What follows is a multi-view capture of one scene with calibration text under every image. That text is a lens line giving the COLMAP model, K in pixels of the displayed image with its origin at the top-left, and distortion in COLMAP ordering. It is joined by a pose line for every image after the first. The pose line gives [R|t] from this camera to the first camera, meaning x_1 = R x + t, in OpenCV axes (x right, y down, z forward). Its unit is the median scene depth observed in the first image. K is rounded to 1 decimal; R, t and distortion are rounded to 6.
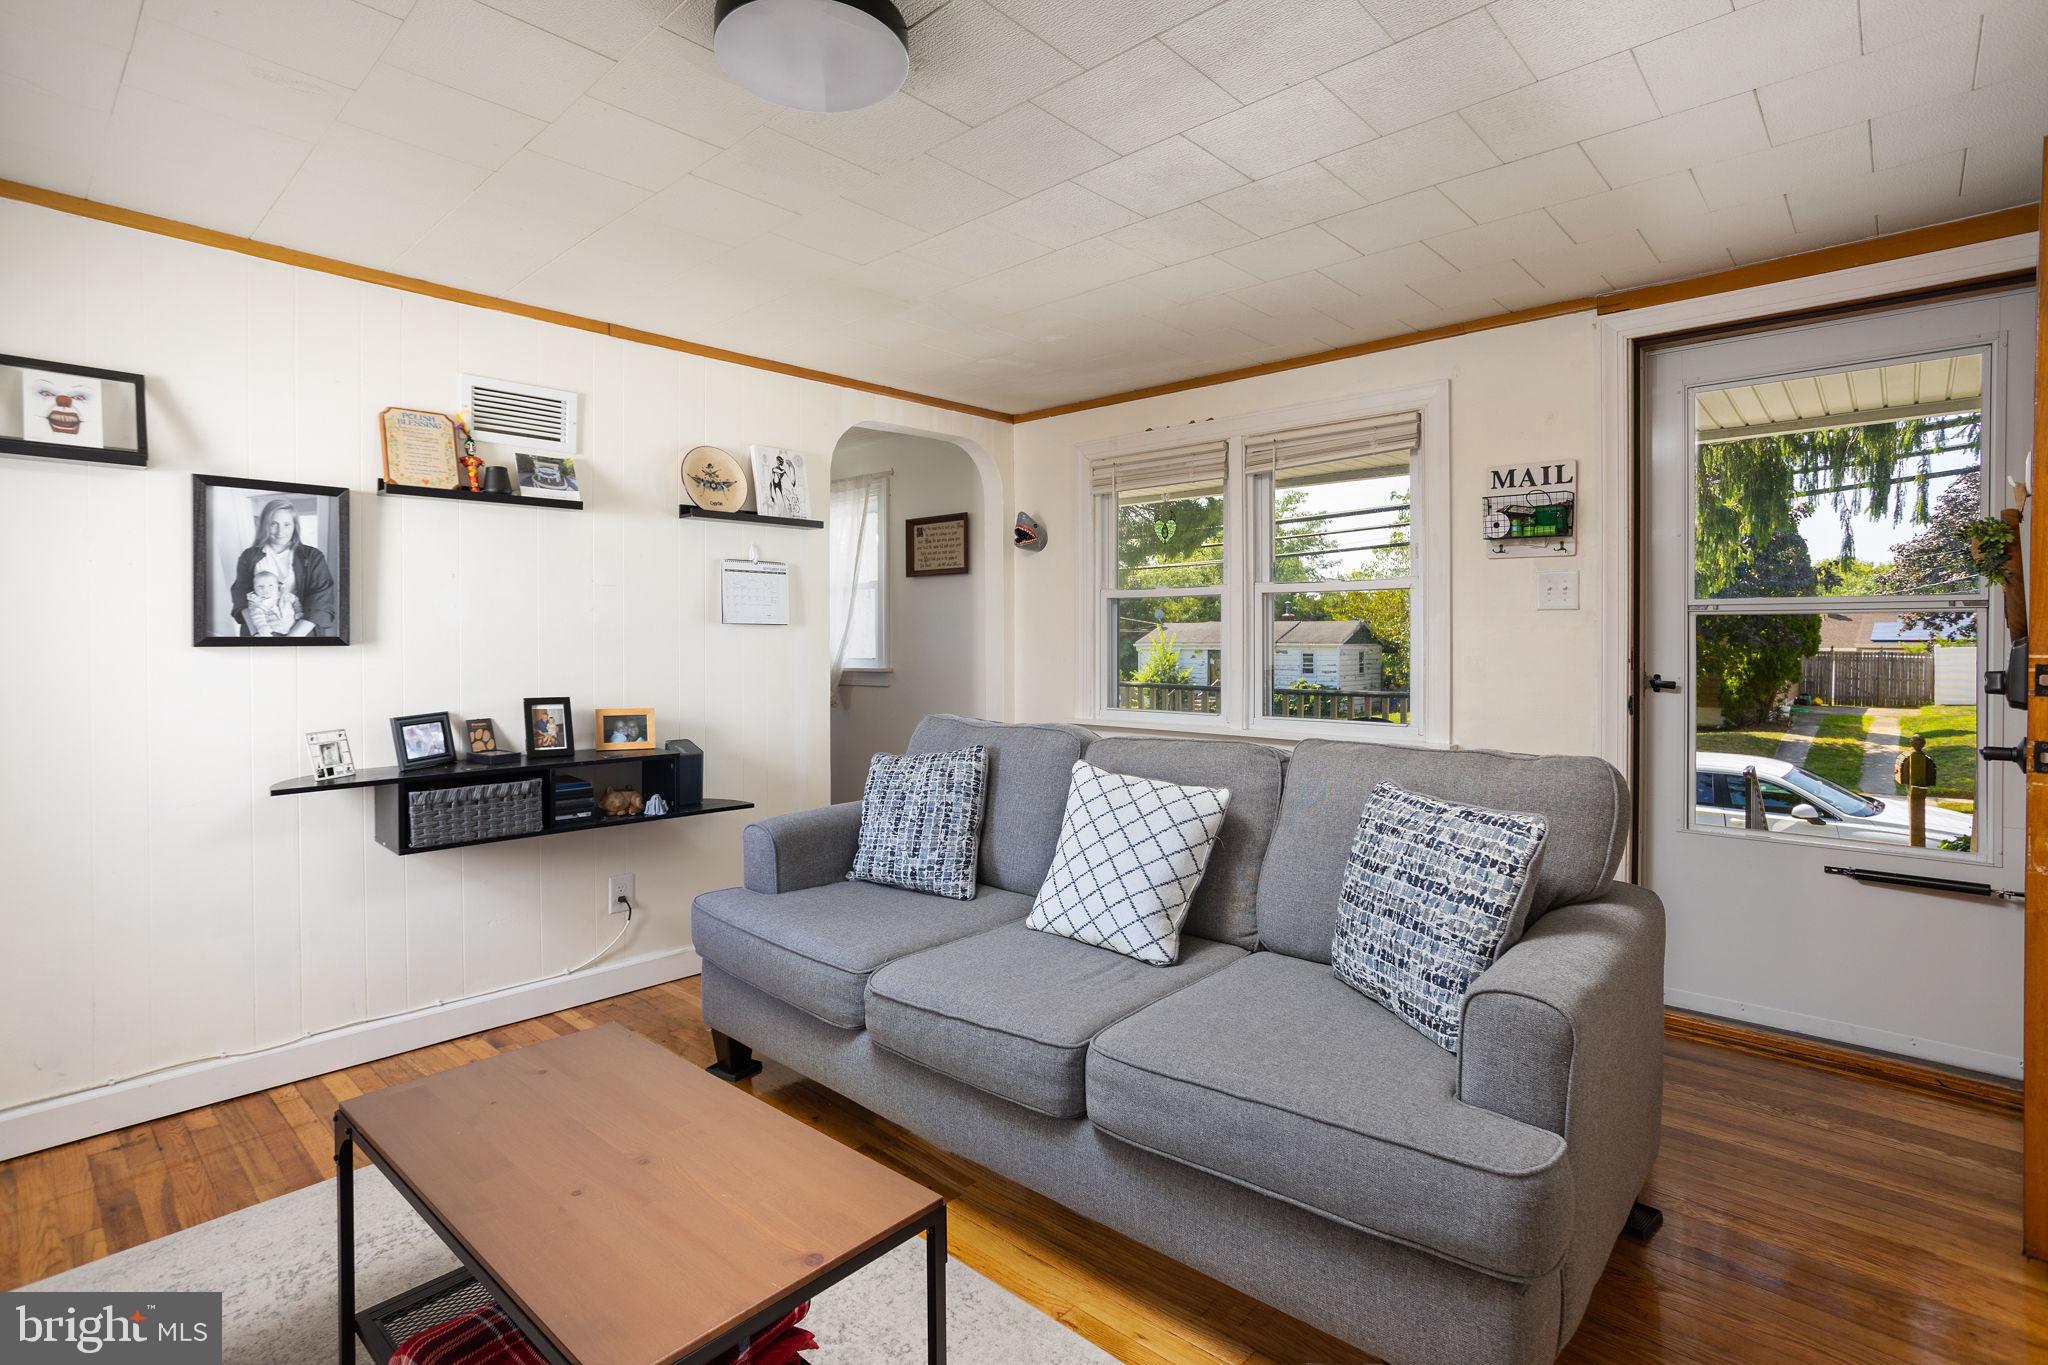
lens RADIAL K [[999.6, 0, 1046.1], [0, 999.6, 643.6], [0, 0, 1]] dist [-0.002197, 0.000228]
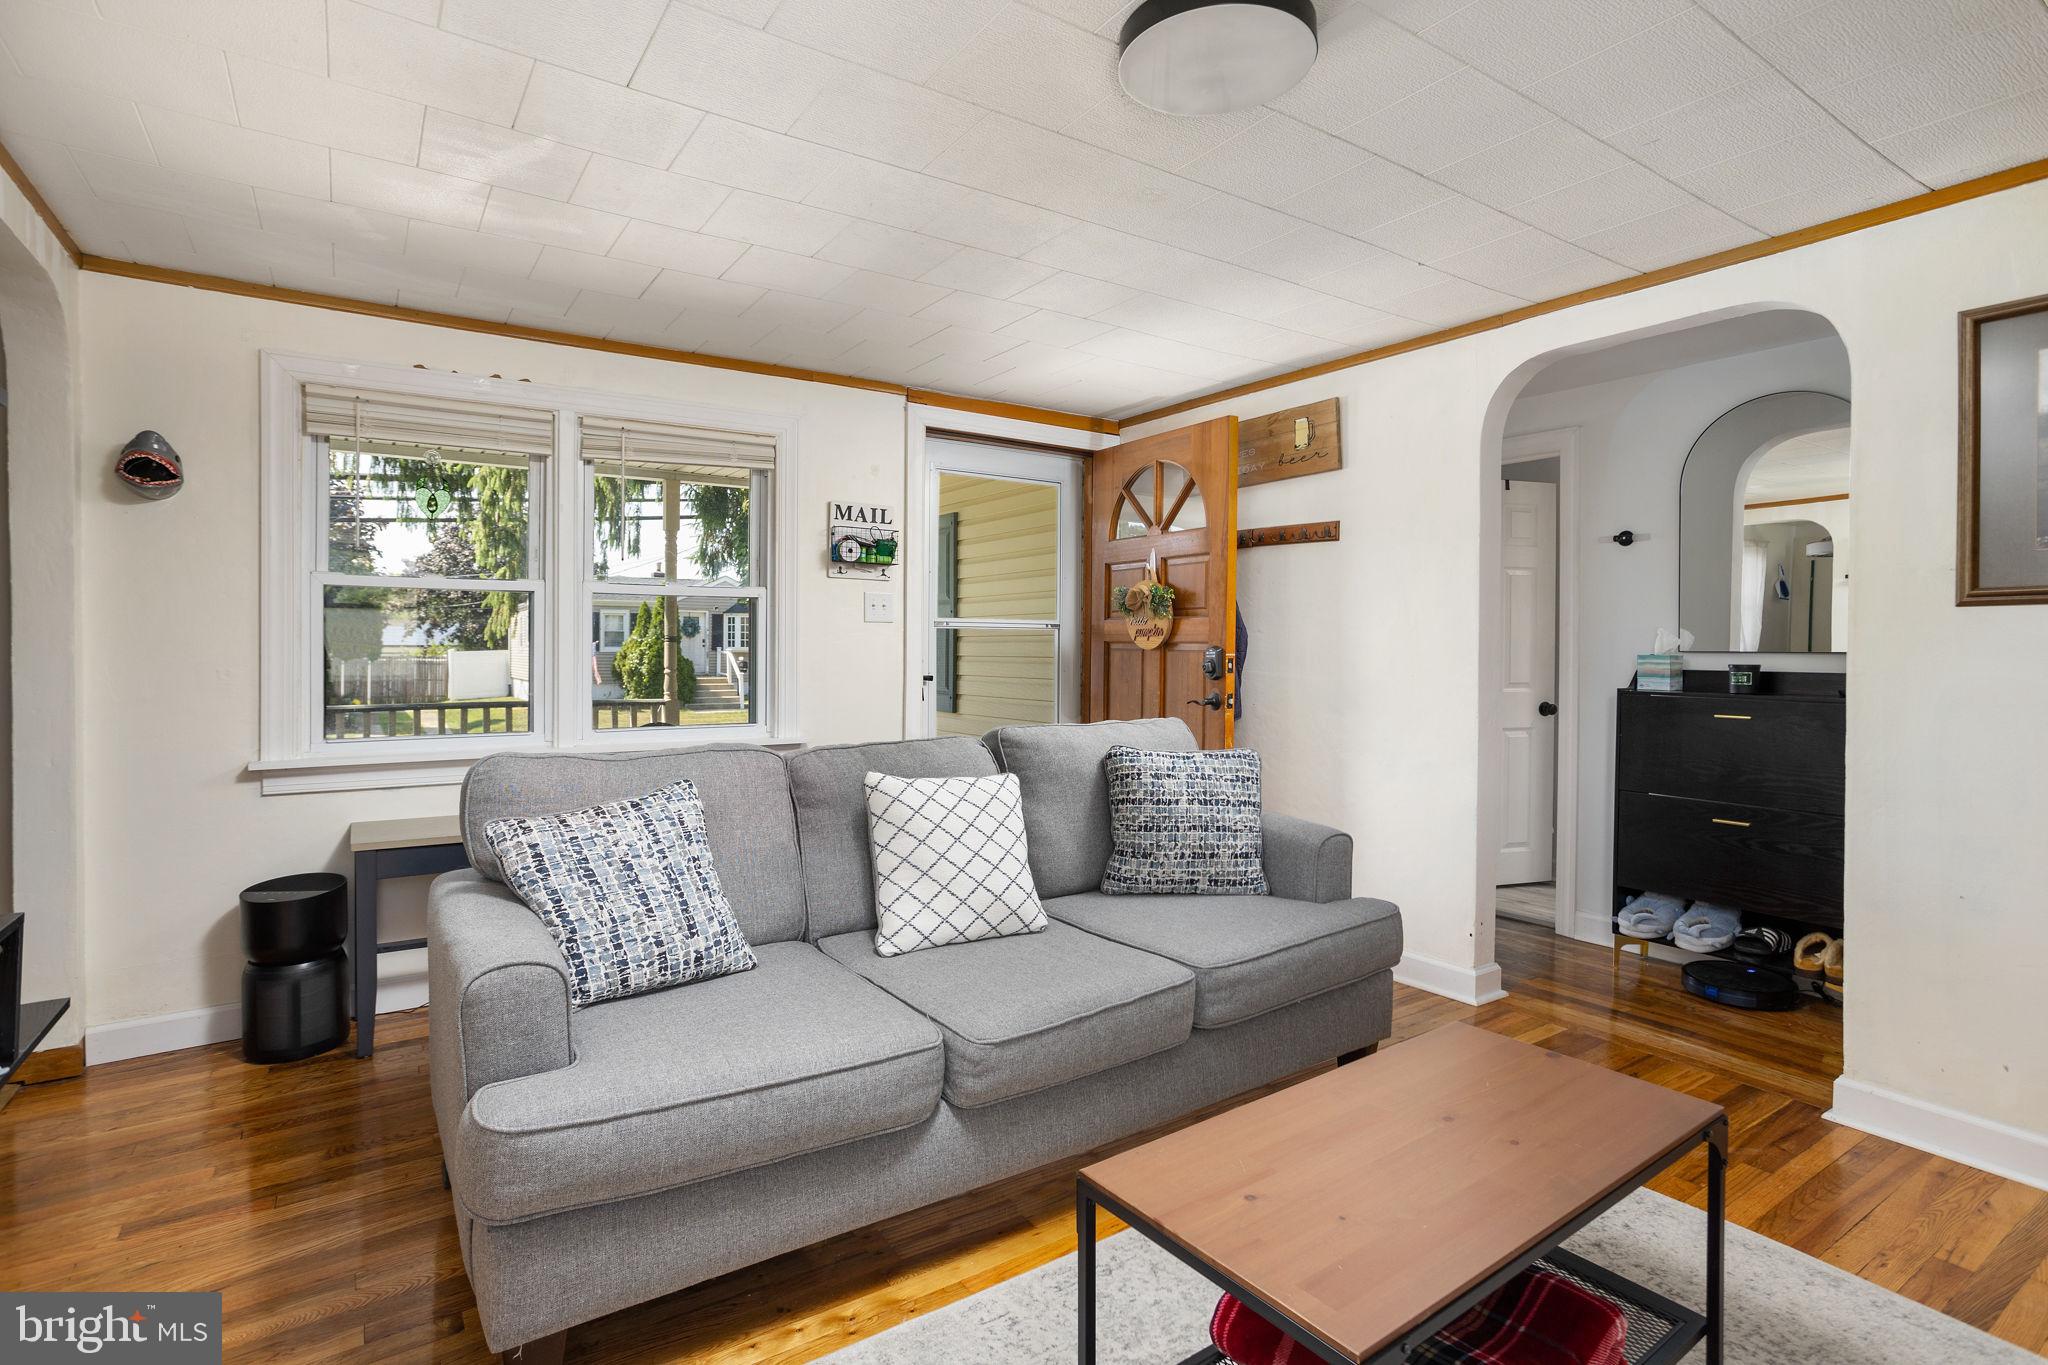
lens RADIAL K [[999.6, 0, 1046.1], [0, 999.6, 643.6], [0, 0, 1]] dist [-0.002197, 0.000228]
pose [[0.255388, 0.003343, 0.966833, -0.666303], [0.001224, 0.999992, -0.003781, -0.001555], [-0.966838, 0.002149, 0.255382, 0.470069]]
